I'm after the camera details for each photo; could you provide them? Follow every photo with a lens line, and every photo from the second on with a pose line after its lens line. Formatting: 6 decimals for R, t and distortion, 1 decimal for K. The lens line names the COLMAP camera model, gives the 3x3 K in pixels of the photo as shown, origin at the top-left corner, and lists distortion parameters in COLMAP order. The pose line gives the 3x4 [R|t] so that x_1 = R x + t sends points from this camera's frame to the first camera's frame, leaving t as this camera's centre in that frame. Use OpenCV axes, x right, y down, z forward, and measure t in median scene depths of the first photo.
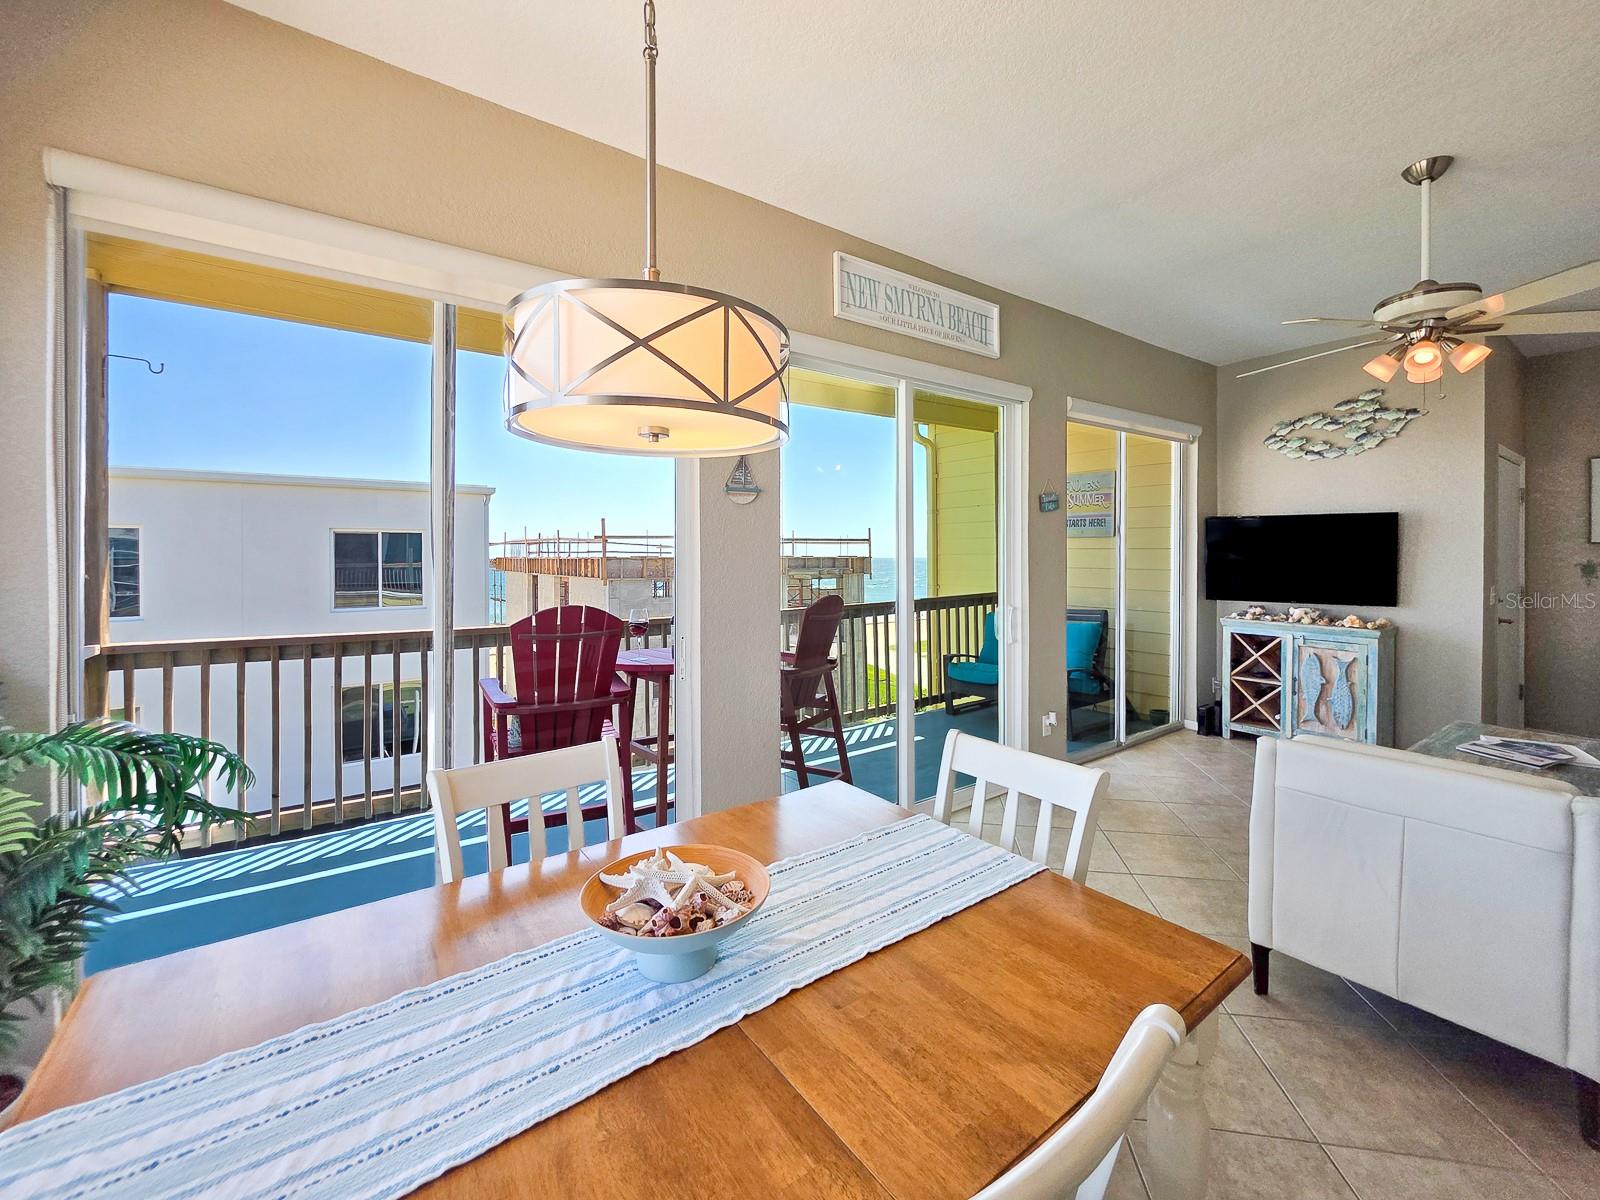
lens RADIAL K [[640.8, 0, 807.8], [0, 640.8, 561.4], [0, 0, 1]] dist [0.000056, 0.000056]
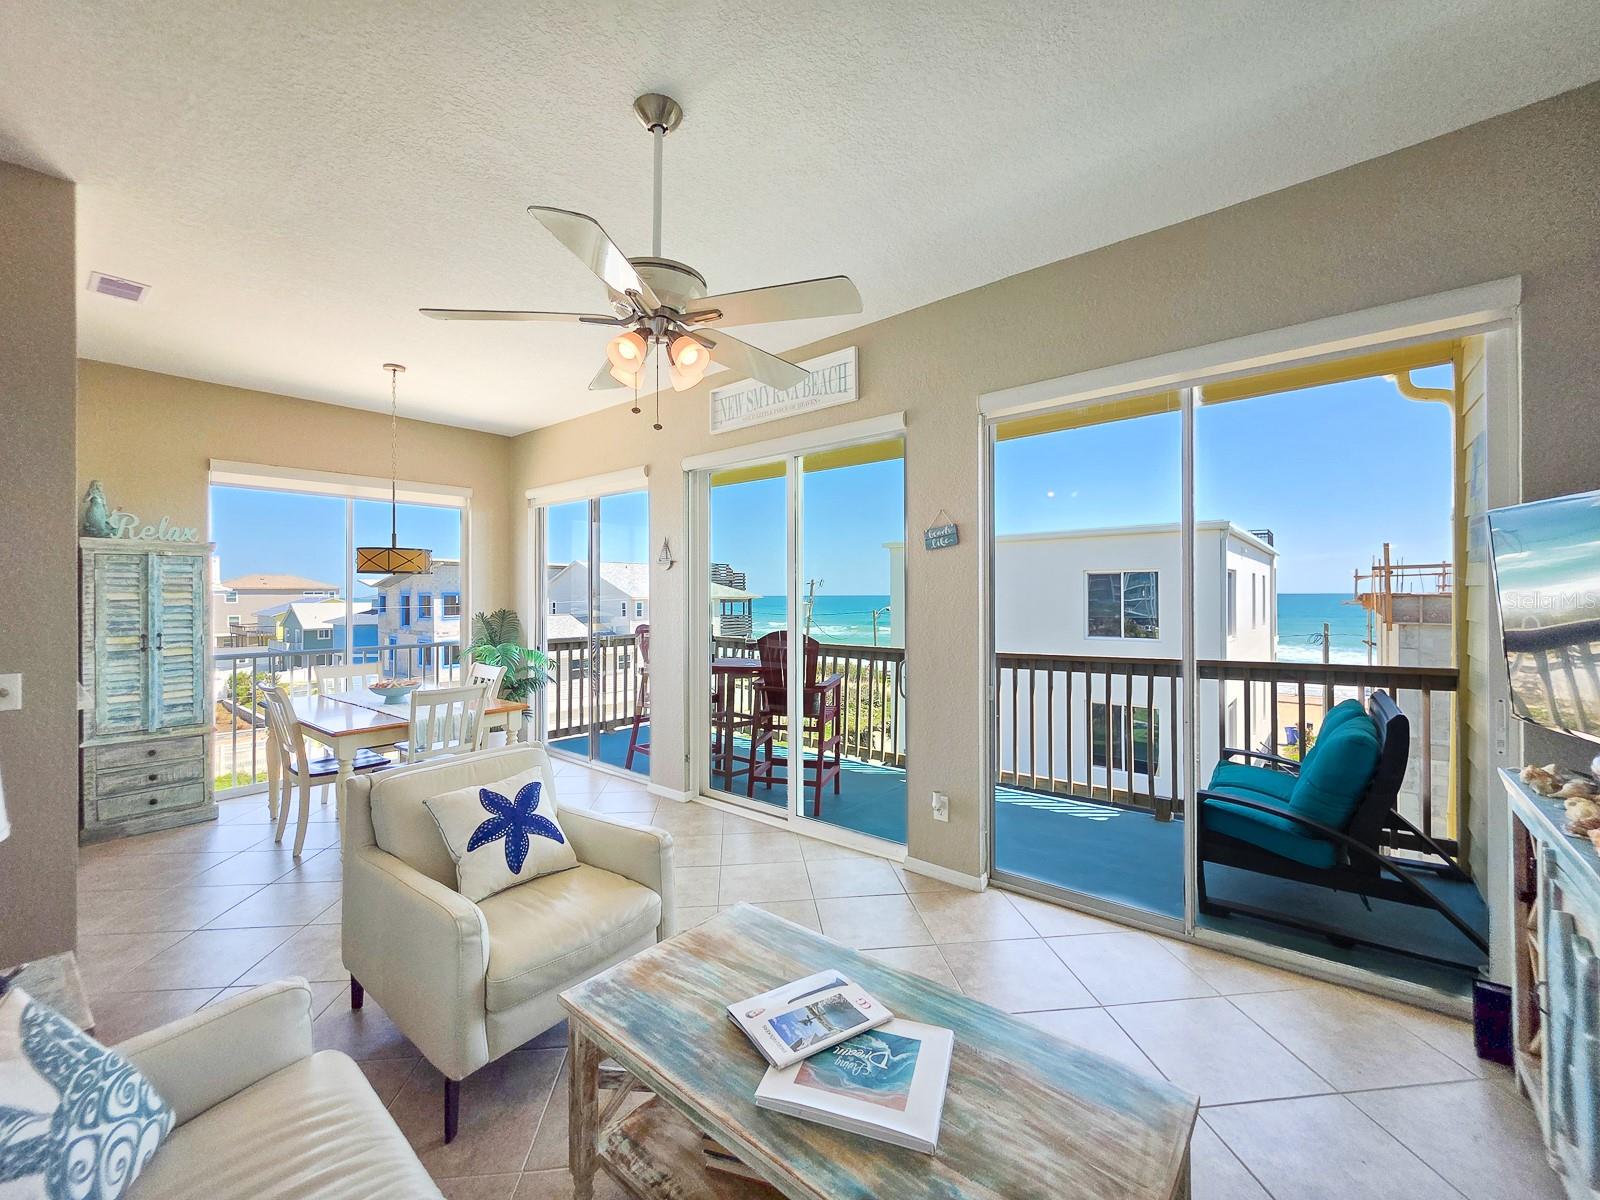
lens RADIAL K [[639.3, 0, 799.4], [0, 639.3, 591.6], [0, 0, 1]] dist [0.001612, 0.000392]
pose [[0.270551, -0.001049, -0.962705, 0.270670], [-0.004554, 0.999987, -0.002370, -0.005030], [0.962695, 0.005025, 0.270543, 0.146588]]
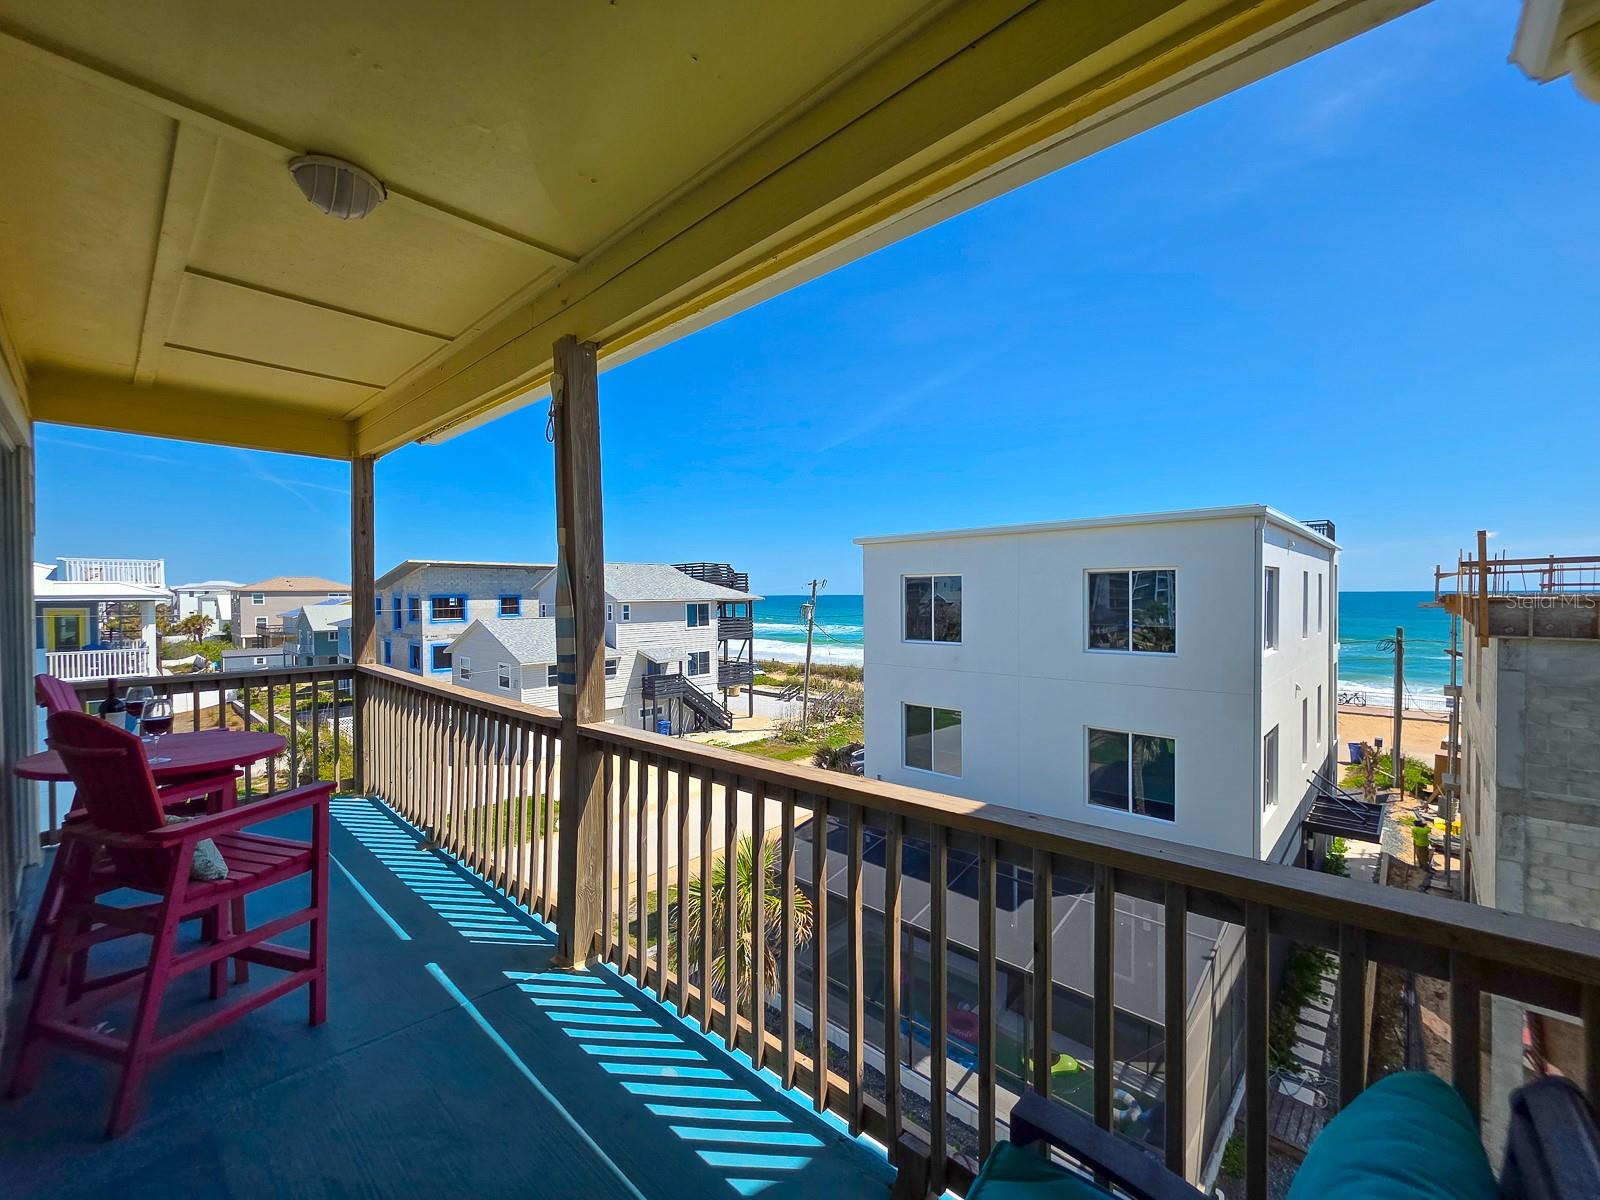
lens RADIAL K [[644.7, 0, 780.3], [0, 644.7, 602.9], [0, 0, 1]] dist [0.000731, 0.000485]
pose [[0.194801, 0.015275, -0.980724, 0.152755], [-0.002164, 0.999883, 0.015144, -0.011239], [0.980840, -0.000828, 0.194811, 0.324514]]
